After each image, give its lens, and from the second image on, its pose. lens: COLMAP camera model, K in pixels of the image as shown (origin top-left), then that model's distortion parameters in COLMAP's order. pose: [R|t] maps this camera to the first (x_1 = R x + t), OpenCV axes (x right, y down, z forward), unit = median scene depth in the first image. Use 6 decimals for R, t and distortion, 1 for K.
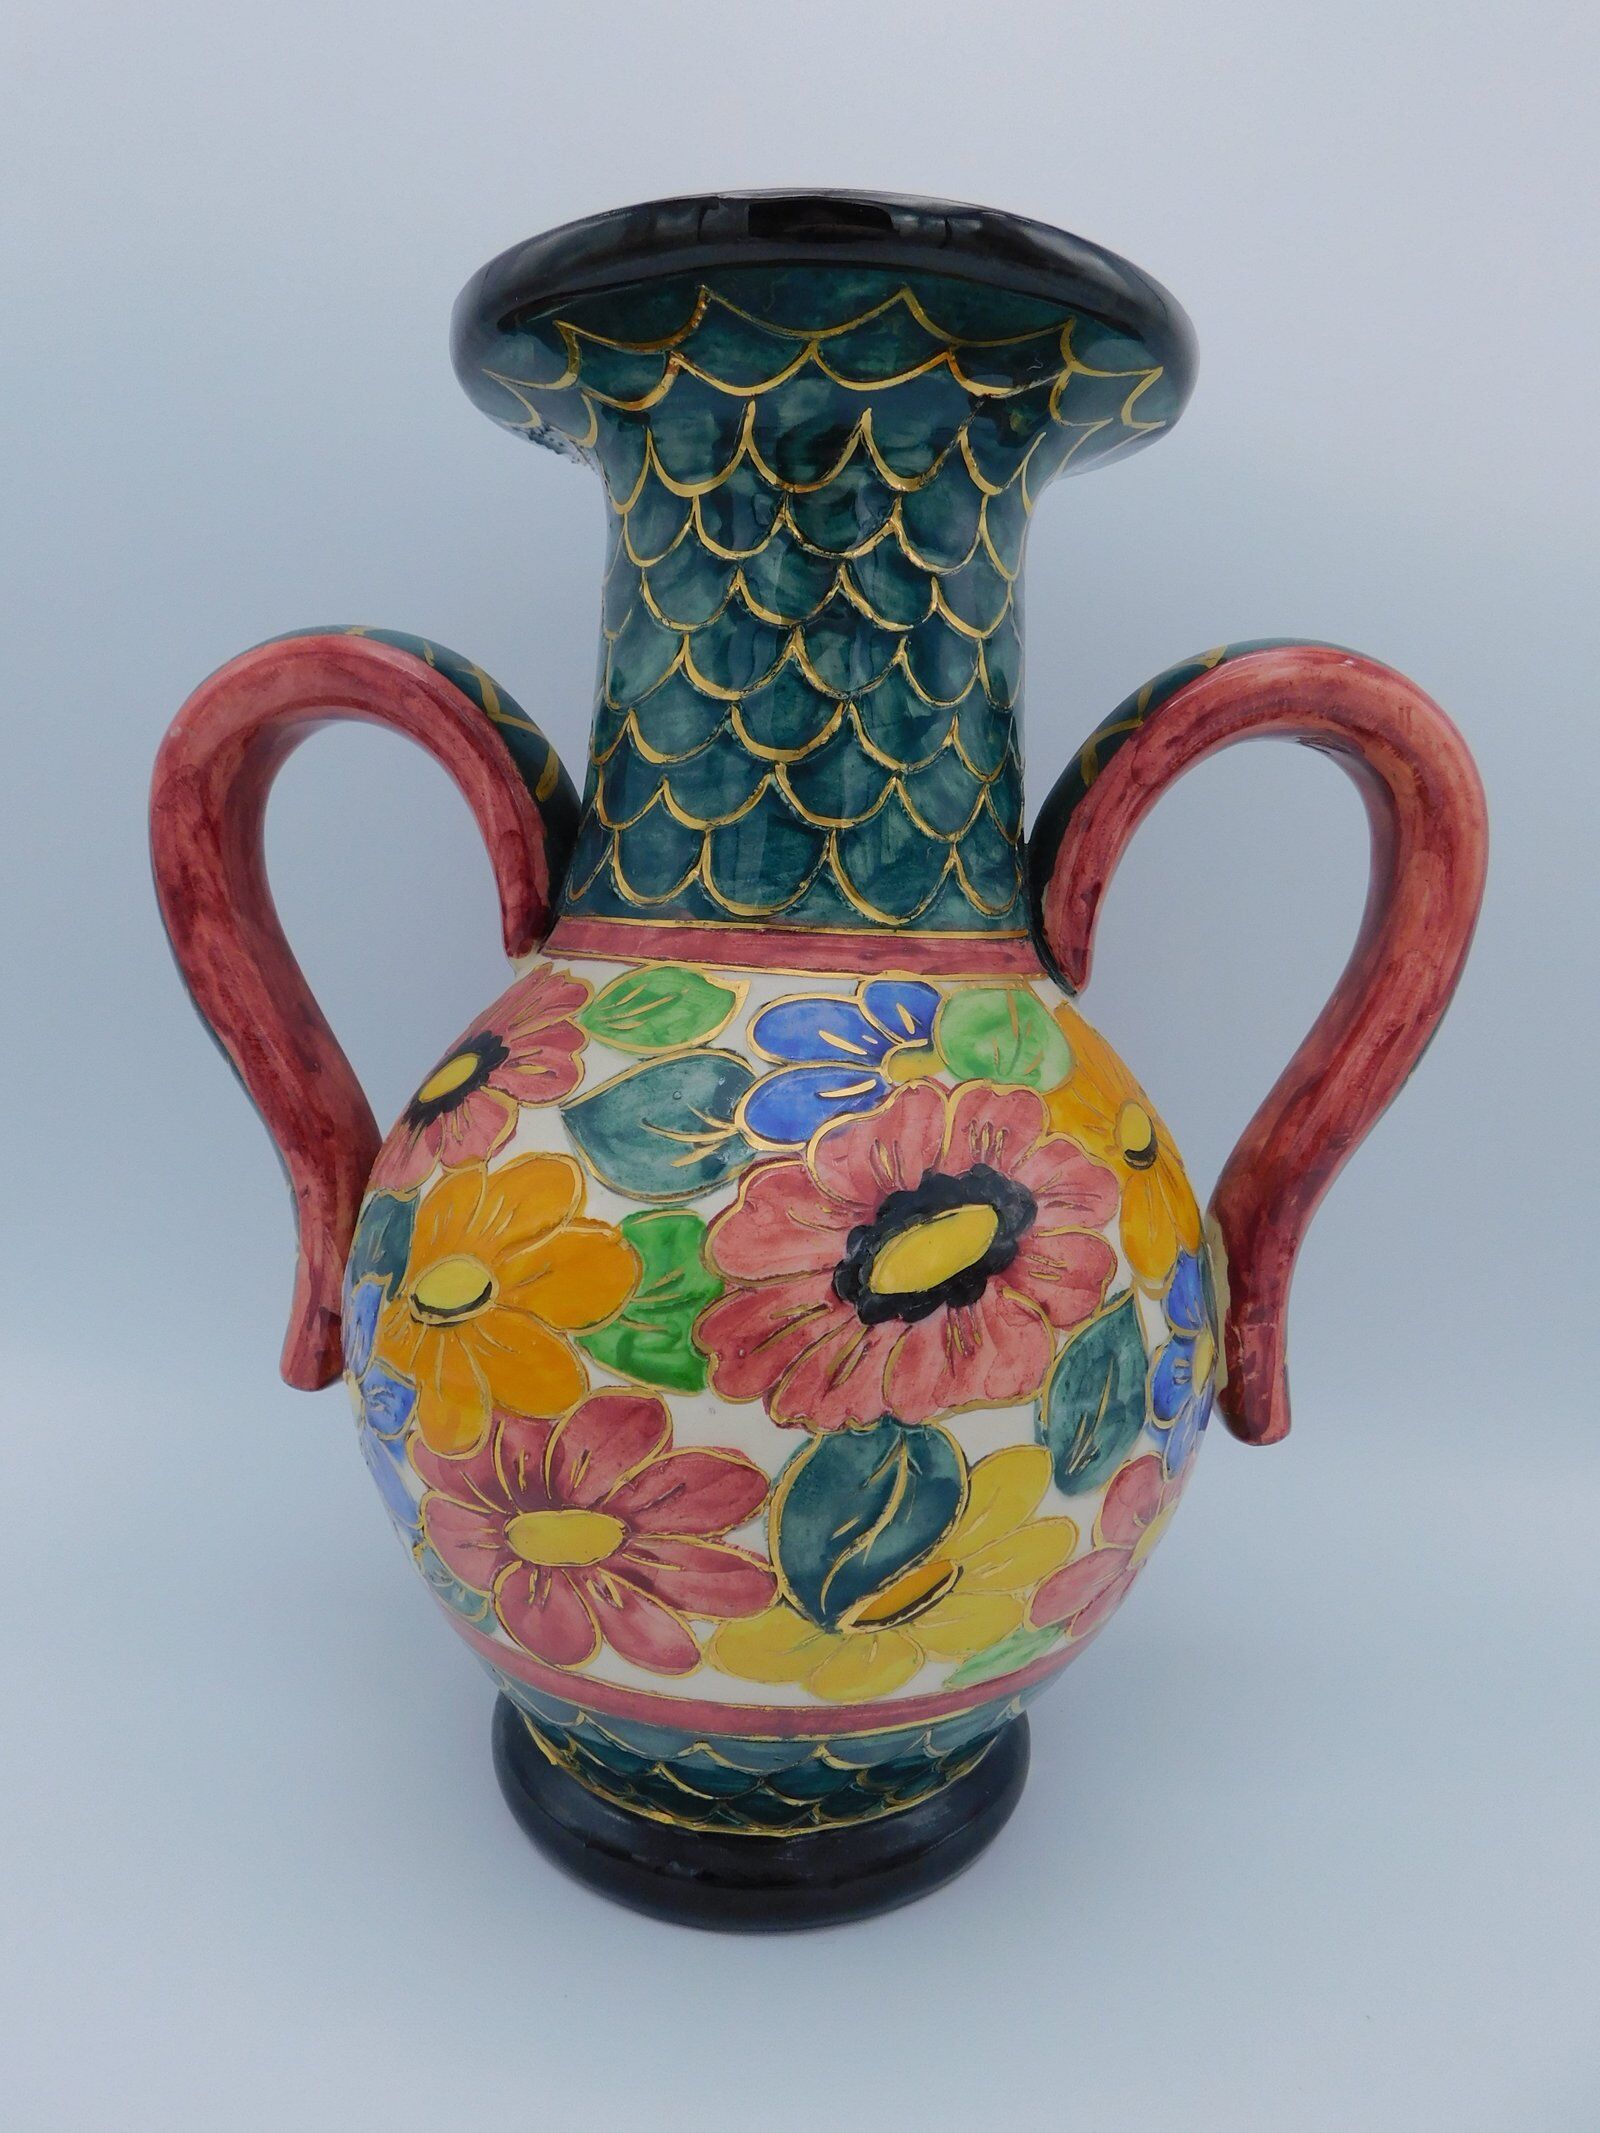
lens RADIAL K [[1429.2, 0, 778.1], [0, 1429.2, 1049.4], [0, 0, 1]] dist [-0.035052, 0.007921]
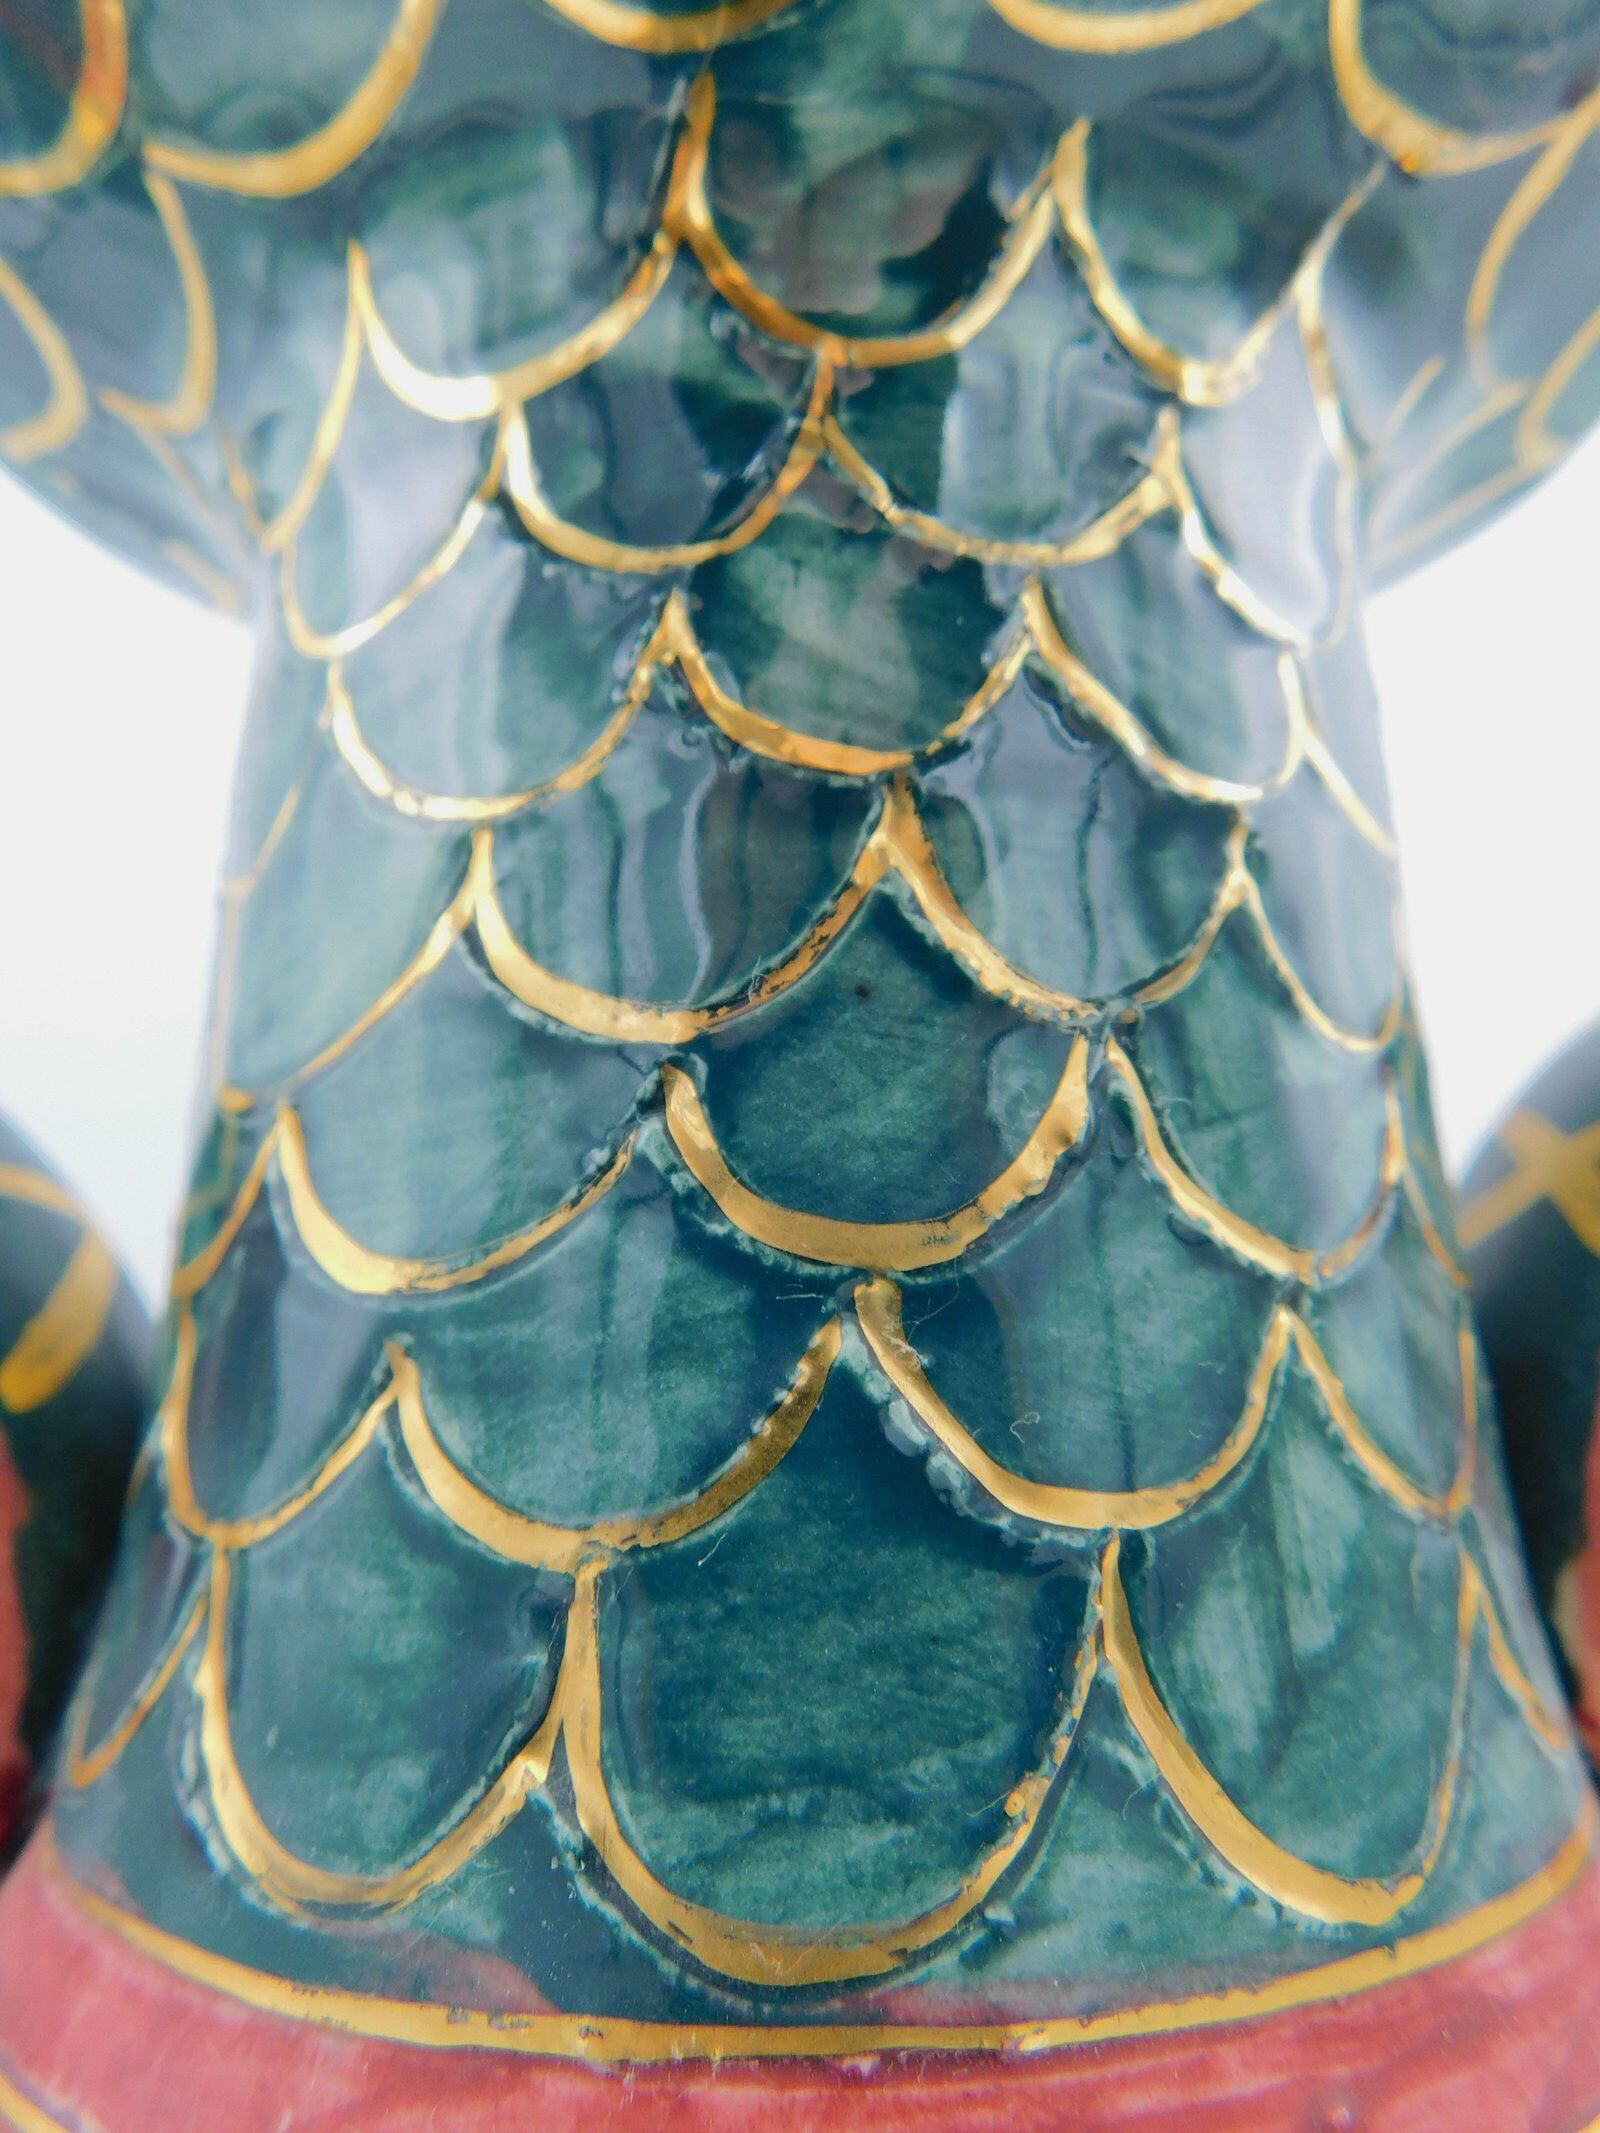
lens RADIAL K [[1429.2, 0, 786.2], [0, 1429.2, 1059.5], [0, 0, 1]] dist [-0.035052, 0.007921]
pose [[0.986680, -0.024923, 0.160752, -0.052676], [0.073322, 0.950256, -0.302717, -0.163370], [-0.145211, 0.310471, 0.939426, 0.761403]]
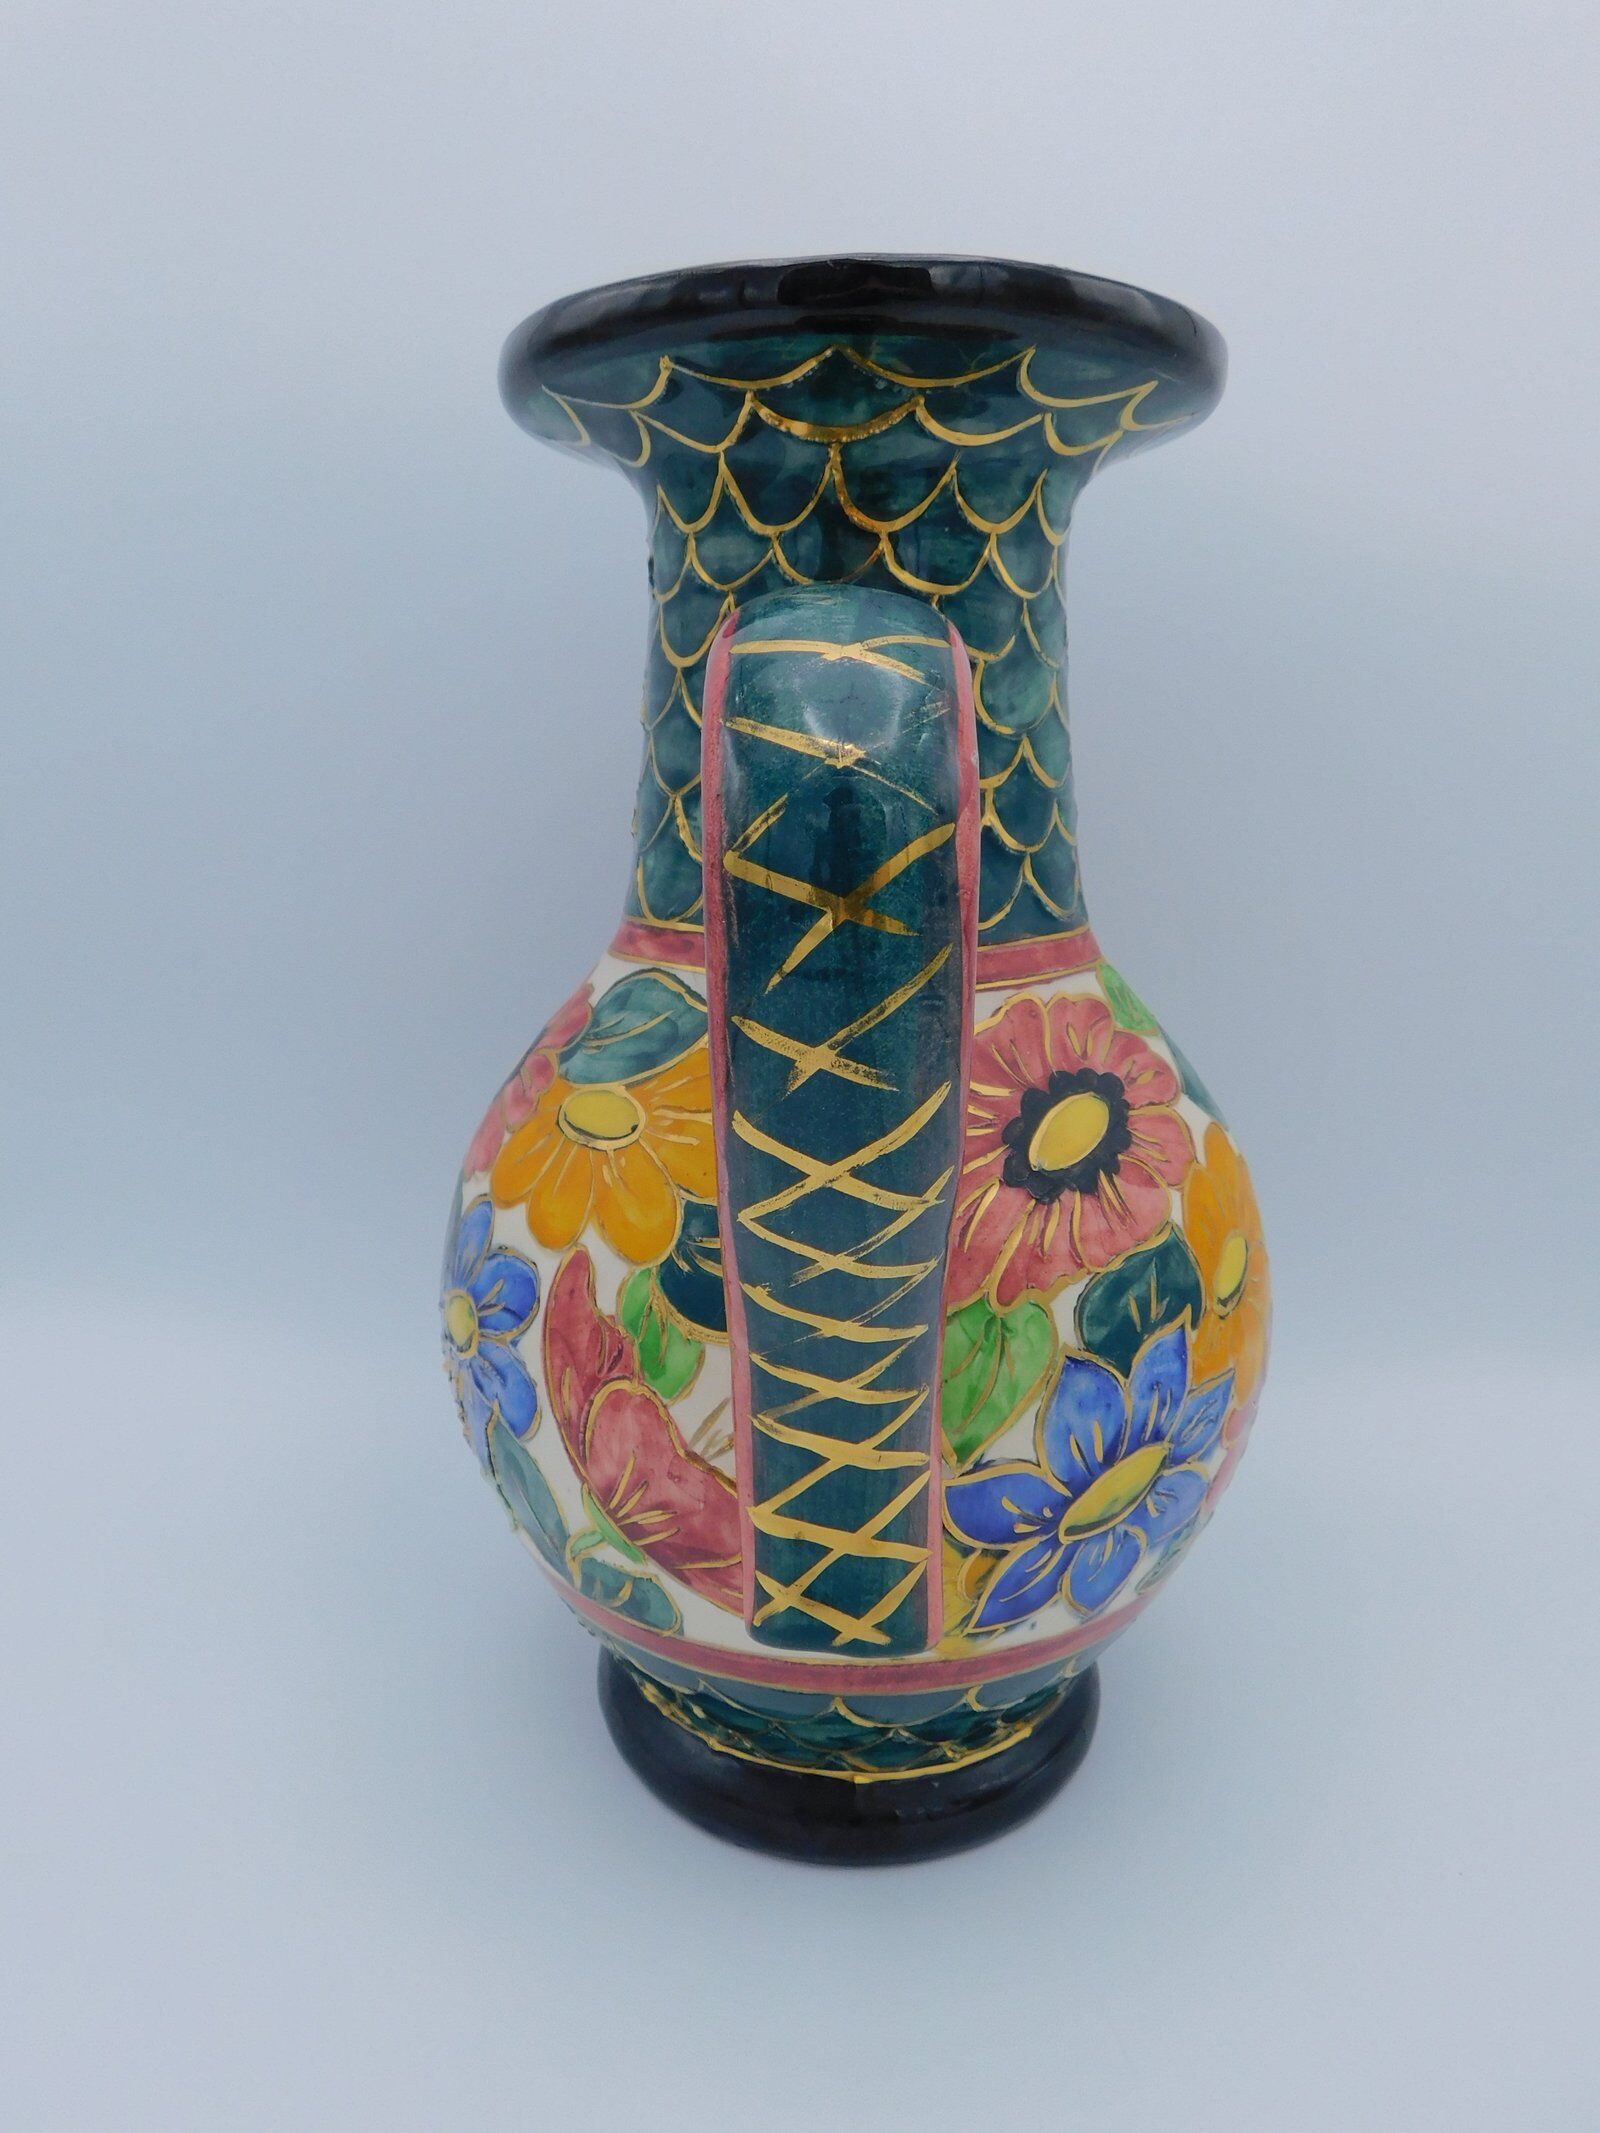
lens RADIAL K [[1429.2, 0, 801.7], [0, 1429.2, 1046.1], [0, 0, 1]] dist [-0.035052, 0.007921]
pose [[-0.068133, -0.230797, 0.970613, -1.218576], [0.133586, 0.962003, 0.238127, -0.306669], [-0.988692, 0.145885, -0.034713, 1.301295]]
